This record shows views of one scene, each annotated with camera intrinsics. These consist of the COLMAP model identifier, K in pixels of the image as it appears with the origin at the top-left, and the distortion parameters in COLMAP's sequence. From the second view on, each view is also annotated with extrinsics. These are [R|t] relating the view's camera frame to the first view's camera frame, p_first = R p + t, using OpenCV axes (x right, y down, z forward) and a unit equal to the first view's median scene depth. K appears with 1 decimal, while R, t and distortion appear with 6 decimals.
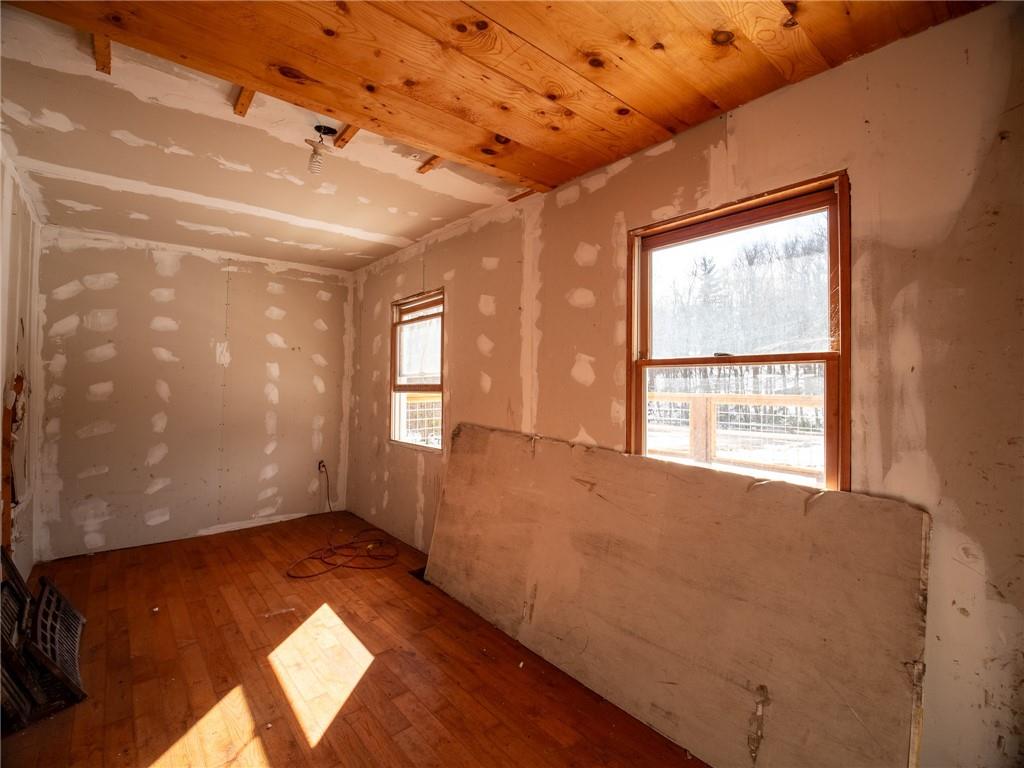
lens RADIAL K [[460.9, 0, 508.9], [0, 460.9, 379.5], [0, 0, 1]] dist [-0.018874, -0.000968]
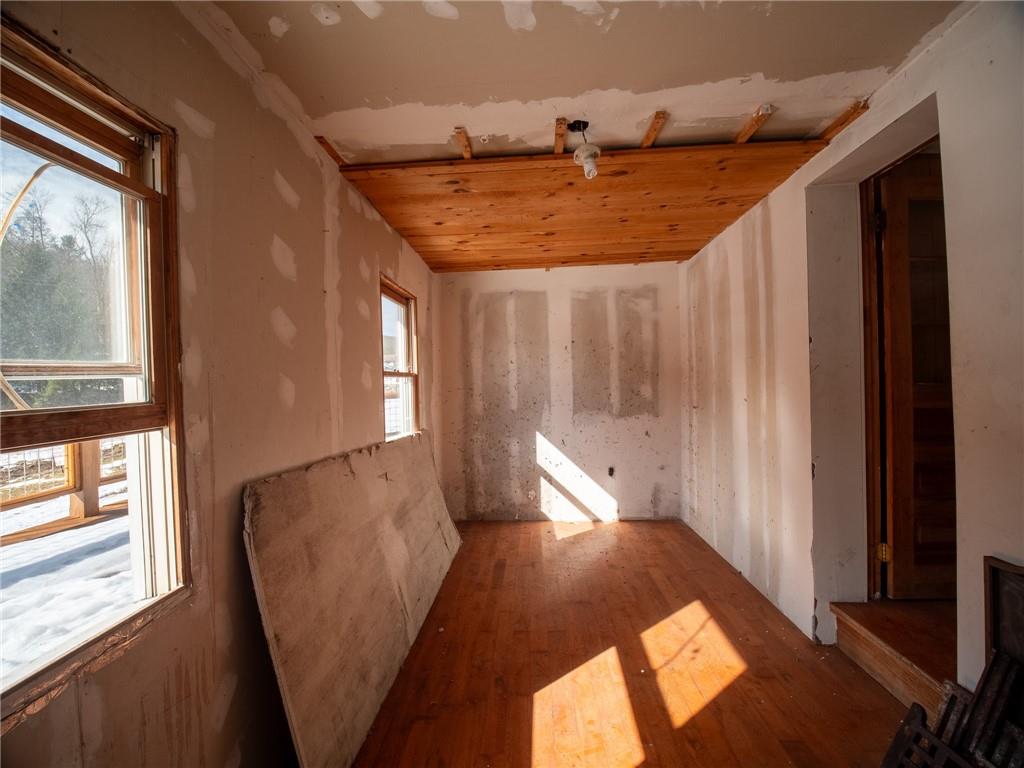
lens RADIAL K [[460.9, 0, 510.8], [0, 460.9, 384.2], [0, 0, 1]] dist [-0.018874, -0.000968]
pose [[-0.718659, 0.009832, 0.695293, -0.849275], [0.022903, 0.999692, 0.009536, -0.004133], [-0.694985, 0.022778, -0.718663, 1.585163]]
